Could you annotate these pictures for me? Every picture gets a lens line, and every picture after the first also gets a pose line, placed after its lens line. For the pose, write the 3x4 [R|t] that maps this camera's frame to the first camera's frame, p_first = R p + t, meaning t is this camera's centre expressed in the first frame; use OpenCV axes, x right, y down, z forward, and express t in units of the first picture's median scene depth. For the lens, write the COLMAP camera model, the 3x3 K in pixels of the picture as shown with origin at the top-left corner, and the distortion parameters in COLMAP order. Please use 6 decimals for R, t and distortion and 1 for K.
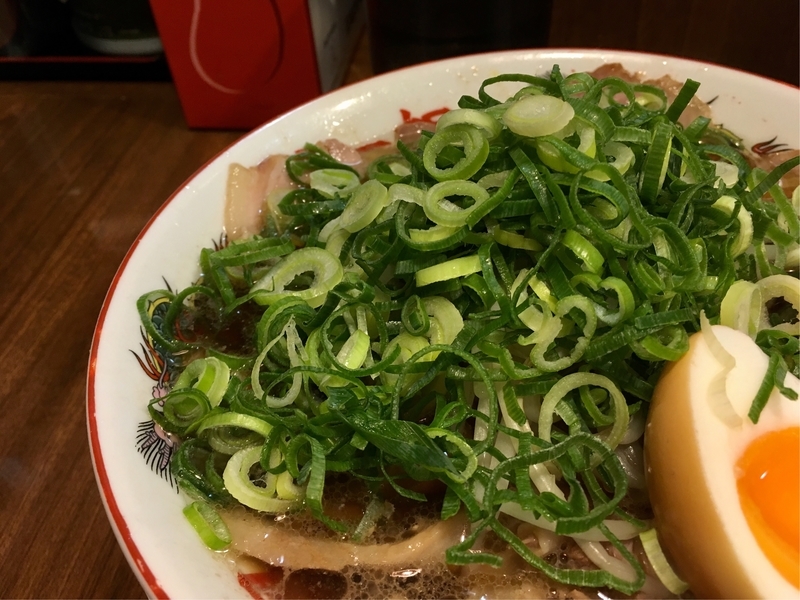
lens RADIAL K [[712.0, 0, 400.0], [0, 712.0, 300.0], [0, 0, 1]] dist [0.052945, -0.104244]
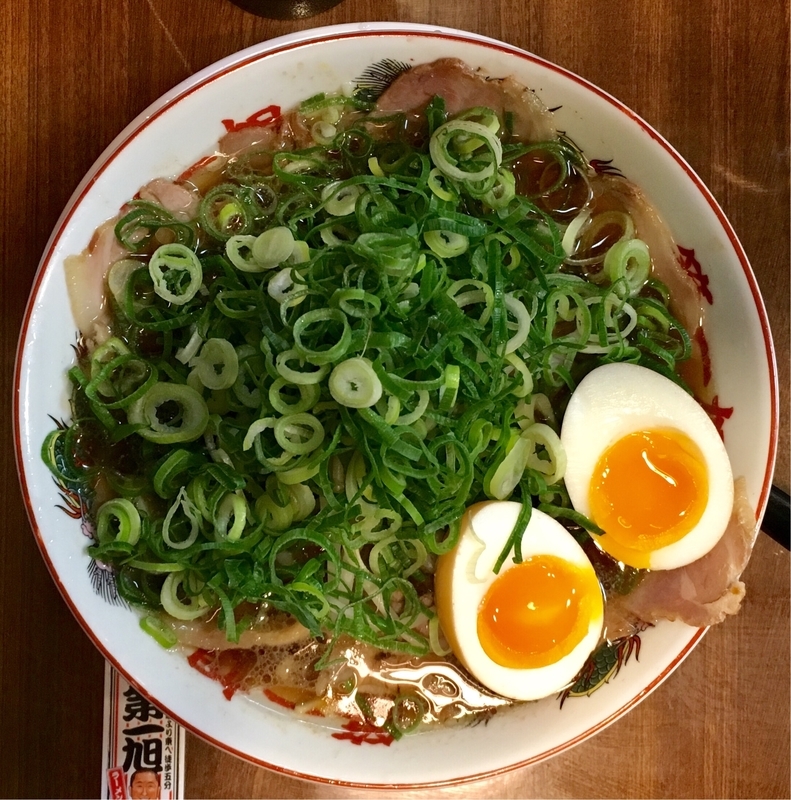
lens RADIAL K [[1349.1, 0, 395.5], [0, 1349.1, 400.0], [0, 0, 1]] dist [0.031646, 0.064476]
pose [[0.989914, -0.125419, 0.065879, 0.099868], [0.046922, 0.729038, 0.682863, -1.914901], [-0.133672, -0.672884, 0.727570, -0.804117]]
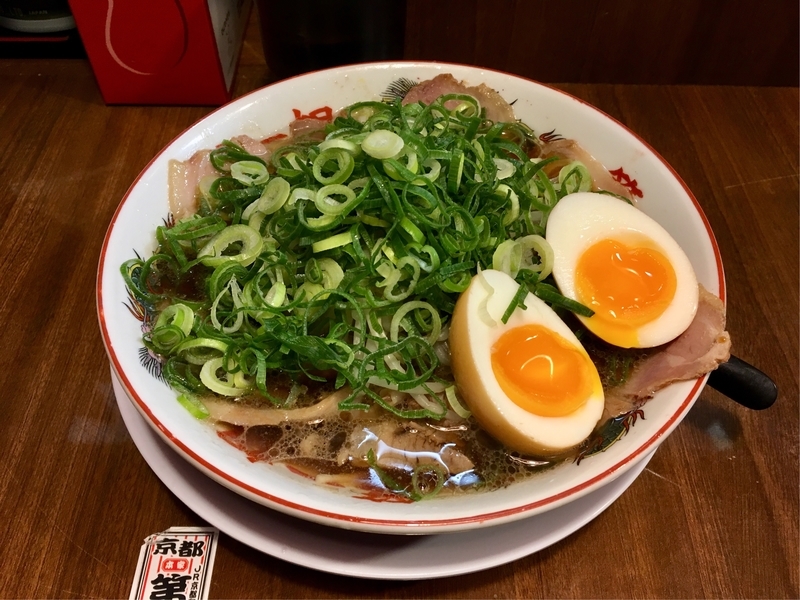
lens RADIAL K [[712.0, 0, 400.0], [0, 712.0, 300.0], [0, 0, 1]] dist [0.052945, -0.104244]
pose [[0.988451, -0.058661, 0.139727, -0.014646], [0.043341, 0.992956, 0.110268, -0.085040], [-0.145212, -0.102939, 0.984031, -0.633580]]
